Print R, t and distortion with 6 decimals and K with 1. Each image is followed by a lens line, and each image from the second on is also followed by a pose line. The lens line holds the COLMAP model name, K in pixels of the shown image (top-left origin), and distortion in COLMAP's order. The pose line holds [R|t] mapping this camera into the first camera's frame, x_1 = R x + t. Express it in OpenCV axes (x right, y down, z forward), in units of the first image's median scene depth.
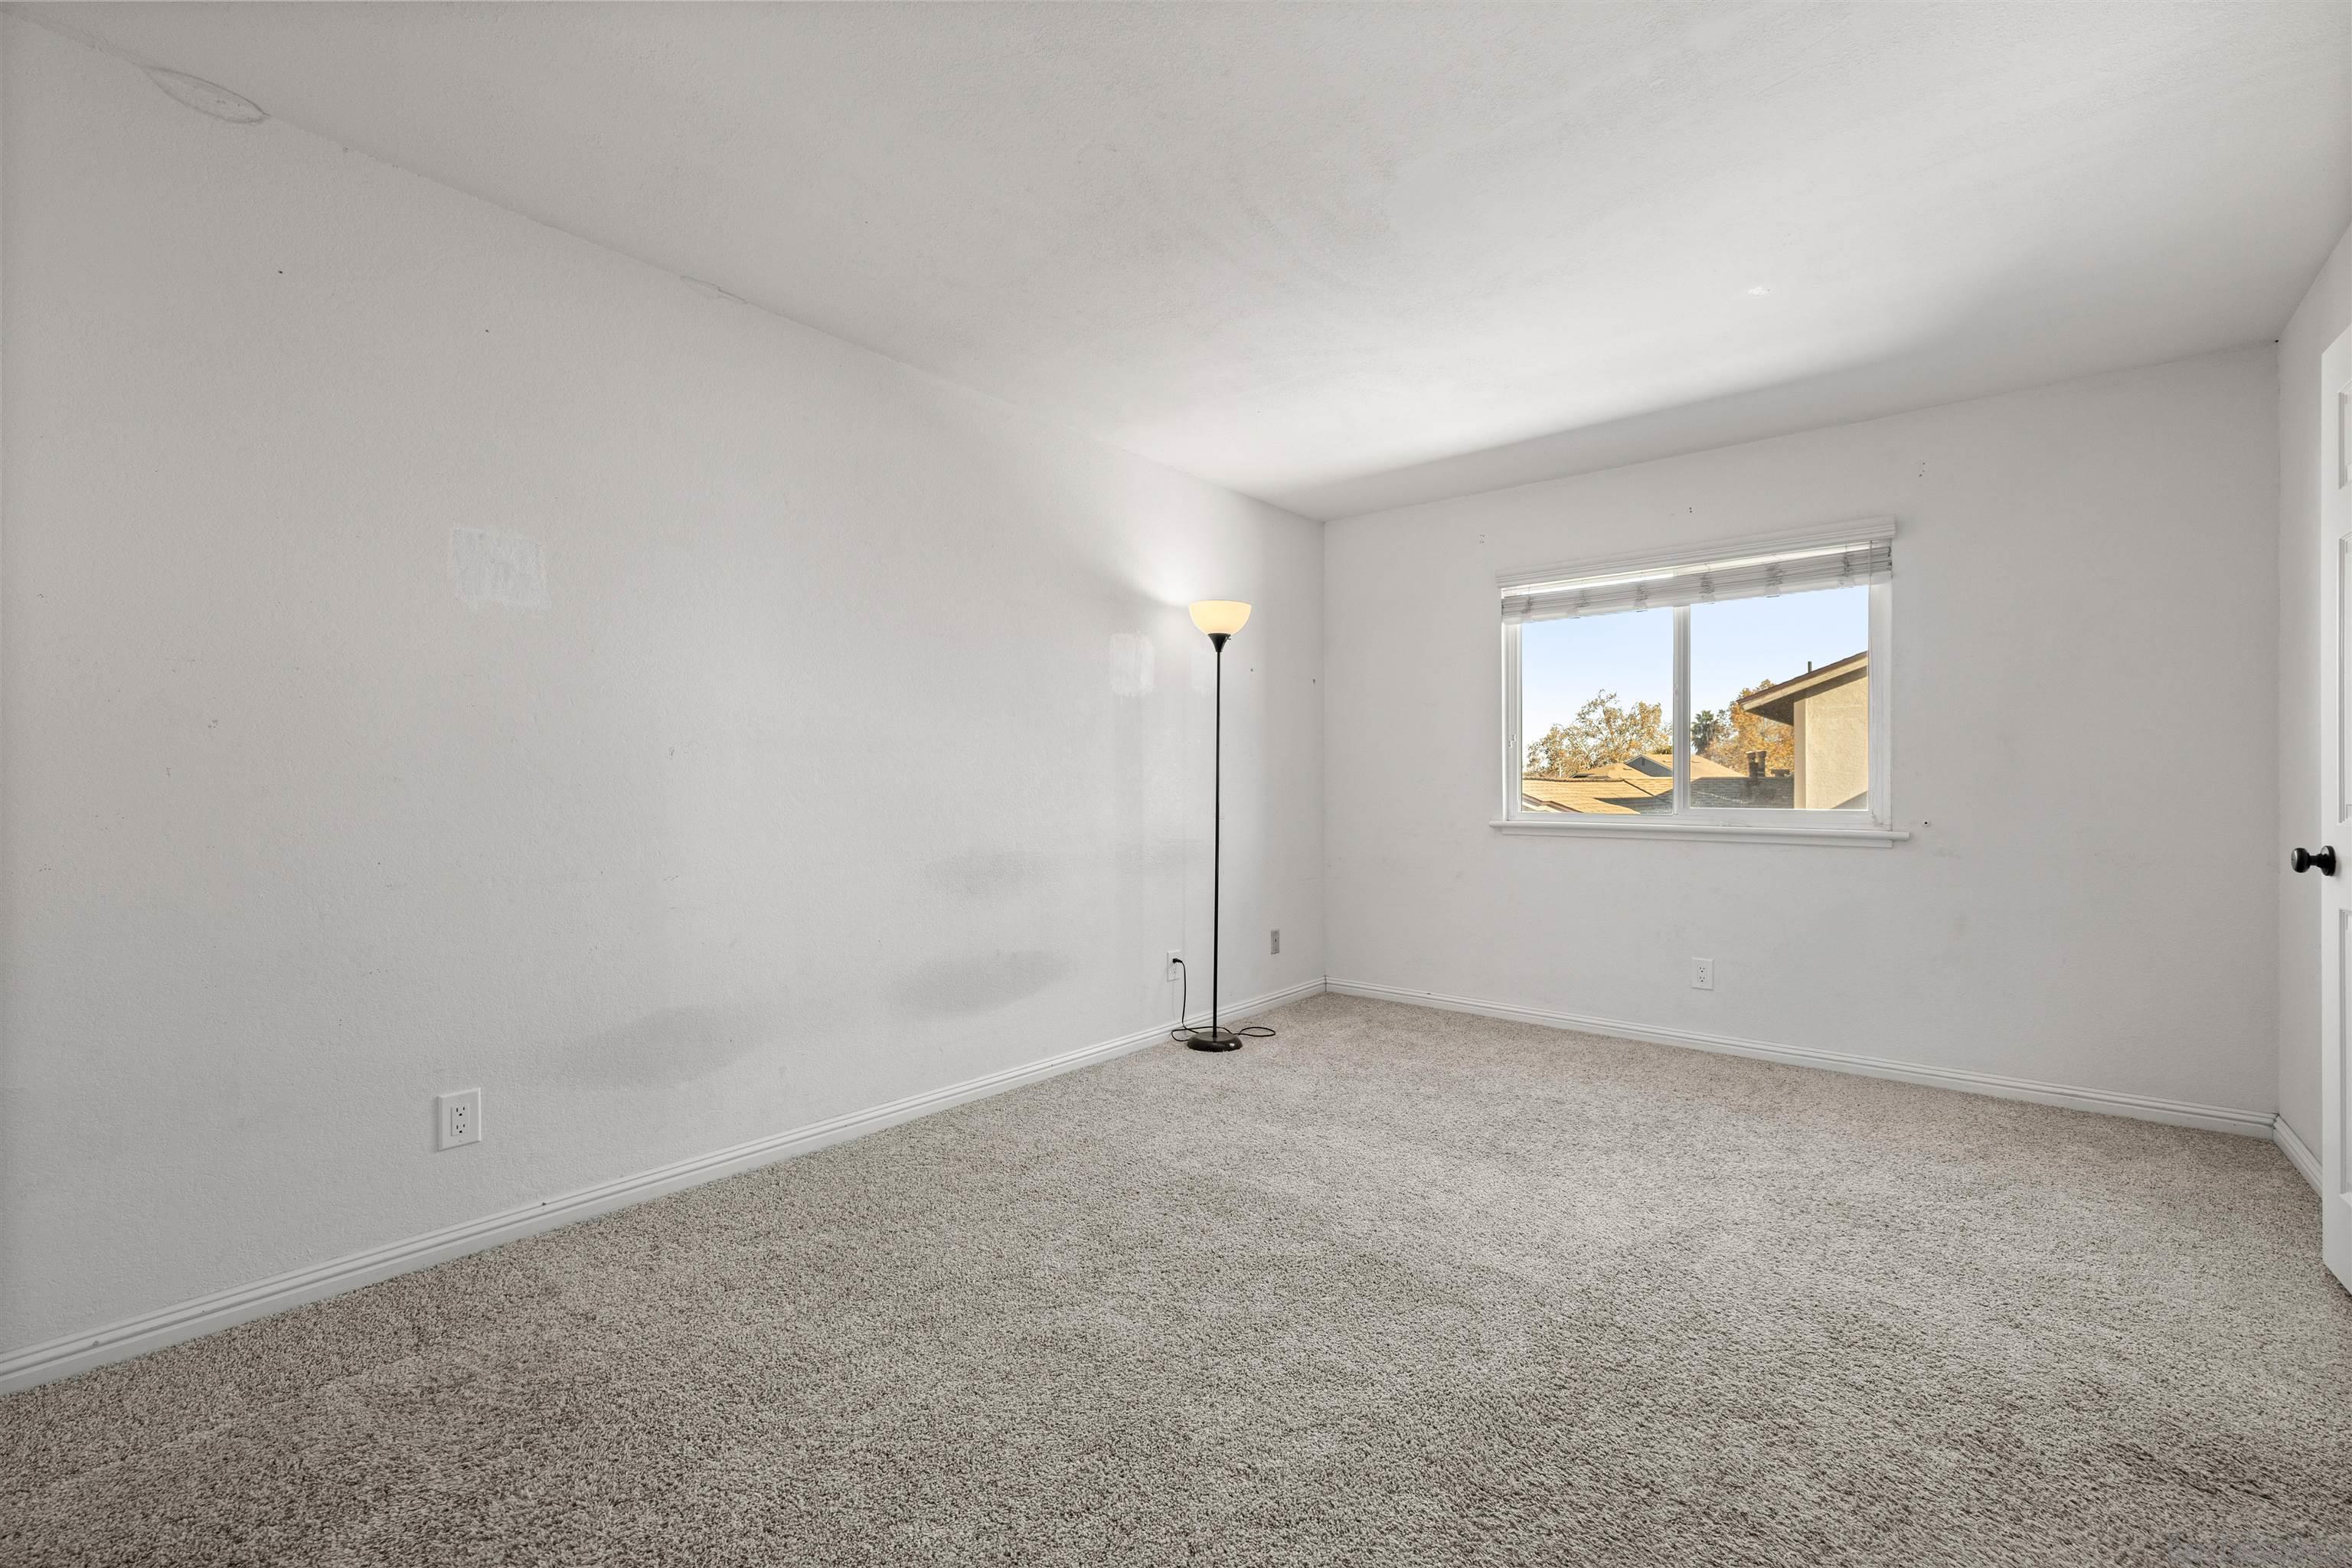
lens RADIAL K [[1015.3, 0, 1175.2], [0, 1015.3, 790.3], [0, 0, 1]] dist [0.001447, -0.000749]
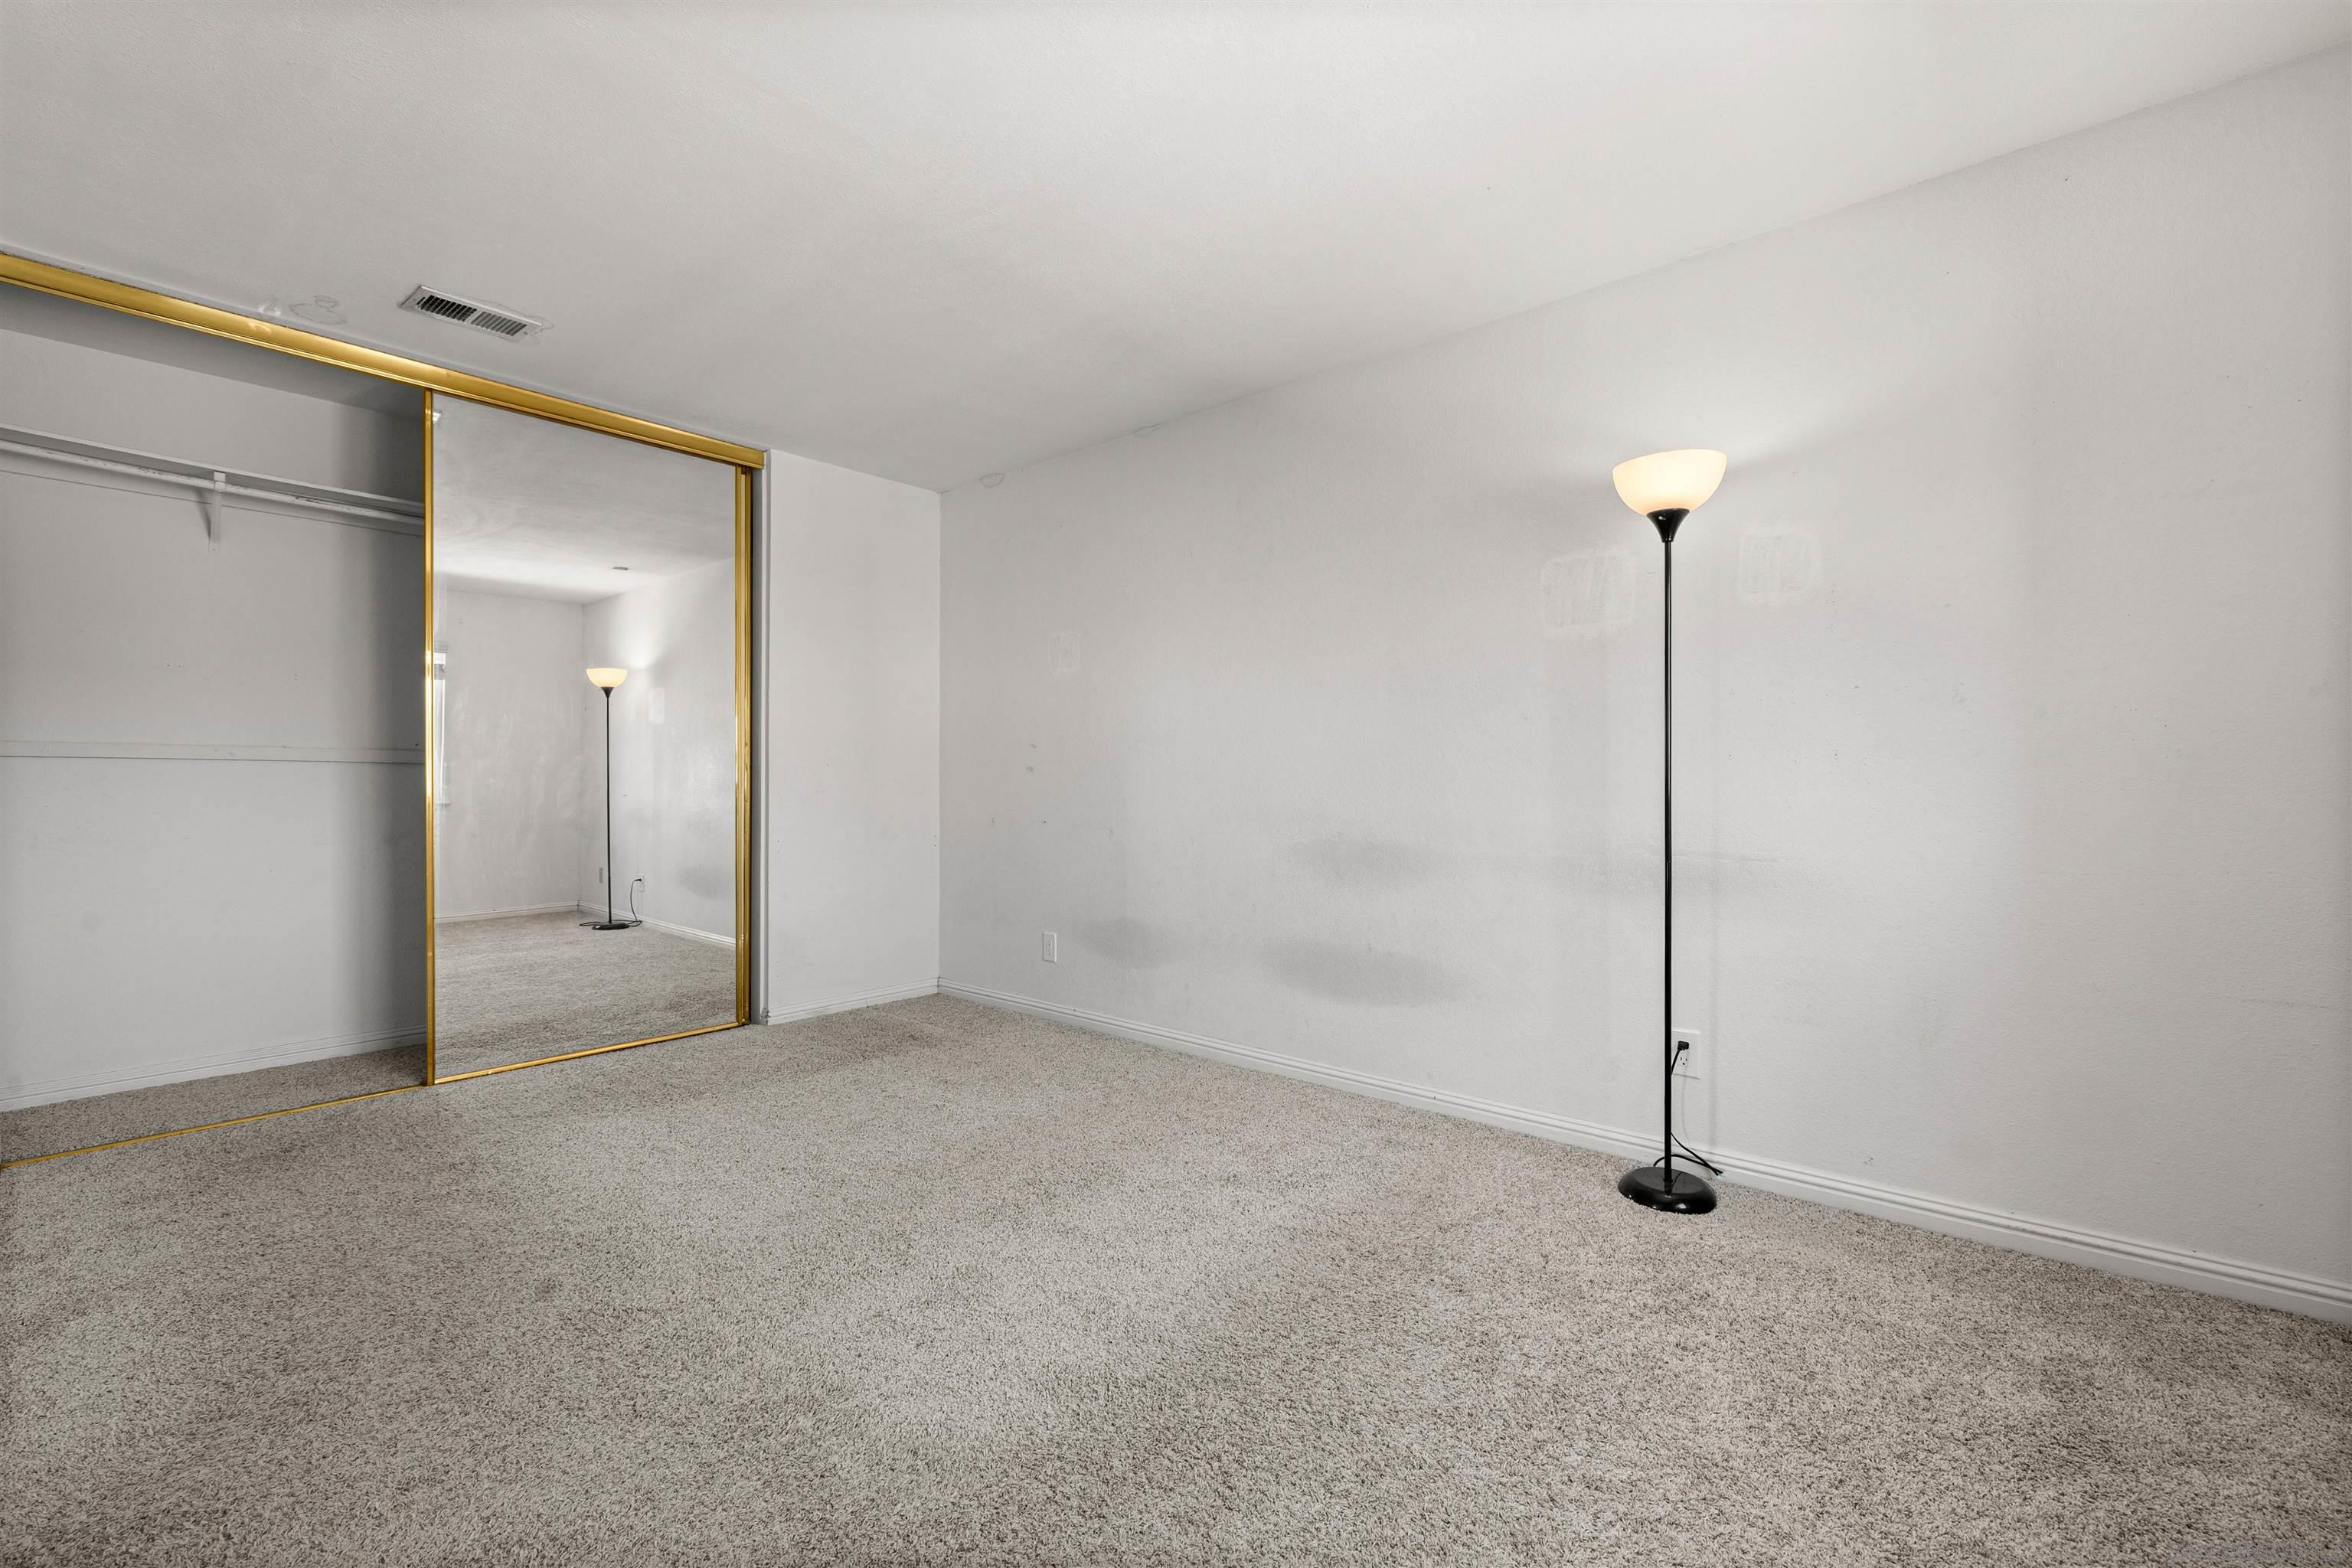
lens RADIAL K [[1015.3, 0, 1174.9], [0, 1015.3, 780.2], [0, 0, 1]] dist [0.001447, -0.000749]
pose [[-0.060946, 0.000374, -0.998141, 0.773861], [0.002874, 0.999996, 0.000199, 0.005879], [0.998137, -0.002857, -0.060947, 0.880306]]
